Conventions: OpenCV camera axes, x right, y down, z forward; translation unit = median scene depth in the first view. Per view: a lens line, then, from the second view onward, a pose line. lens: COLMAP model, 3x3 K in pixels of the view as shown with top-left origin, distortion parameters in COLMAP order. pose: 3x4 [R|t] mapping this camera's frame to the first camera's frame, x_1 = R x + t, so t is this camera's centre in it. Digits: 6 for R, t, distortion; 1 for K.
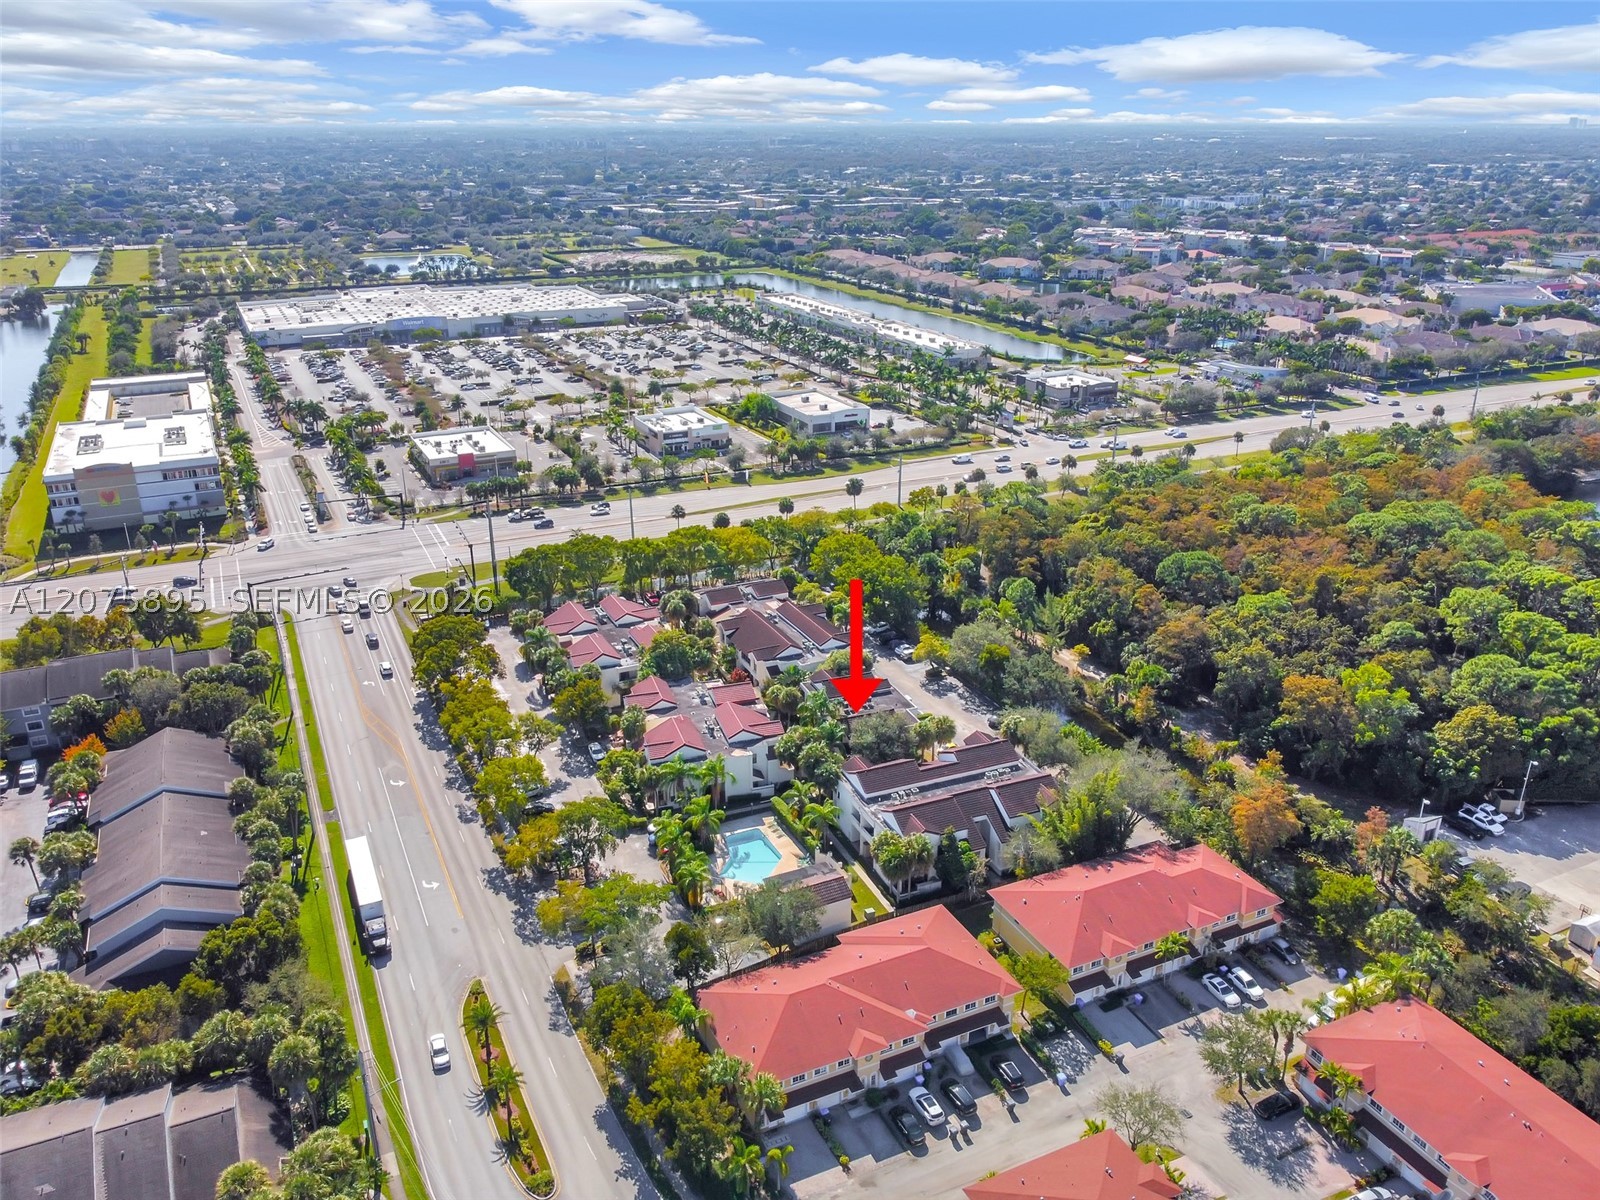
lens RADIAL K [[1283.8, 0, 857.1], [0, 1283.8, 591.9], [0, 0, 1]] dist [0.005848, -0.005903]
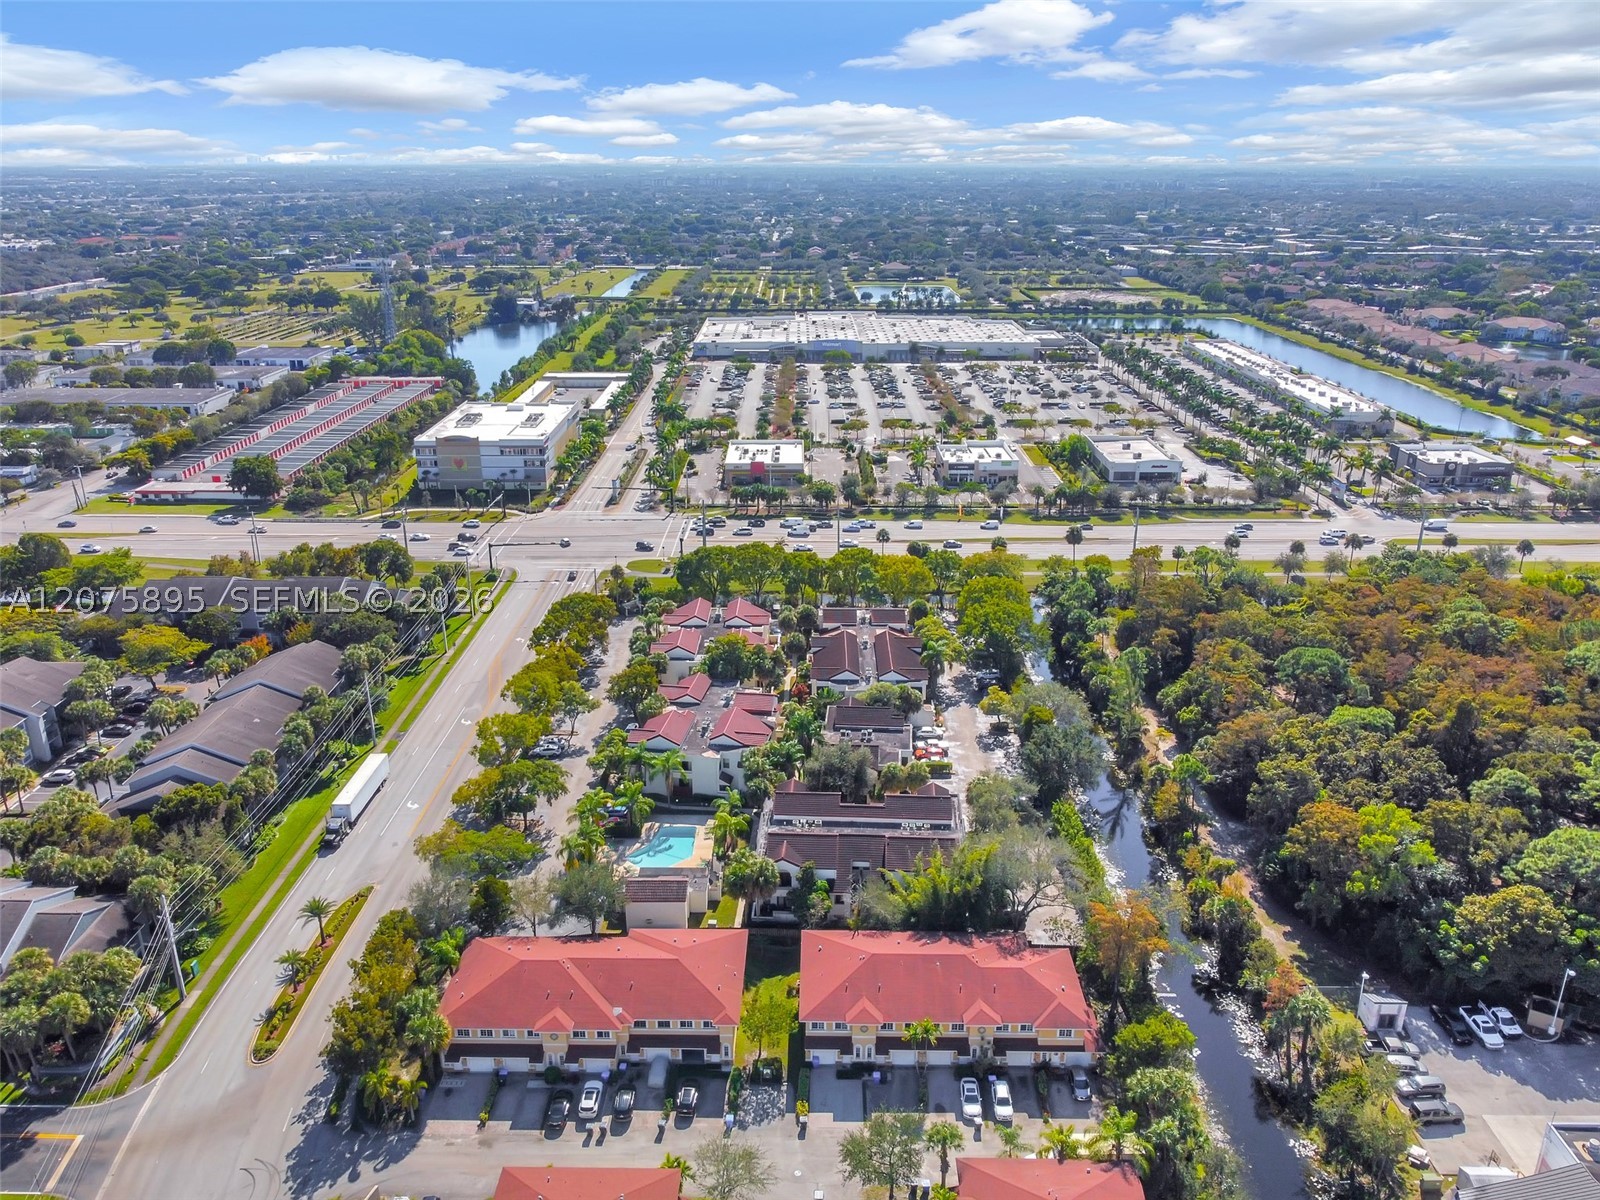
lens RADIAL K [[1273.8, 0, 753.9], [0, 1273.8, 606.3], [0, 0, 1]] dist [0.006687, -0.007162]
pose [[0.887625, 0.154209, -0.433983, 0.199010], [-0.160885, 0.986737, 0.021564, -0.011267], [0.431553, 0.050681, 0.900663, 0.043071]]
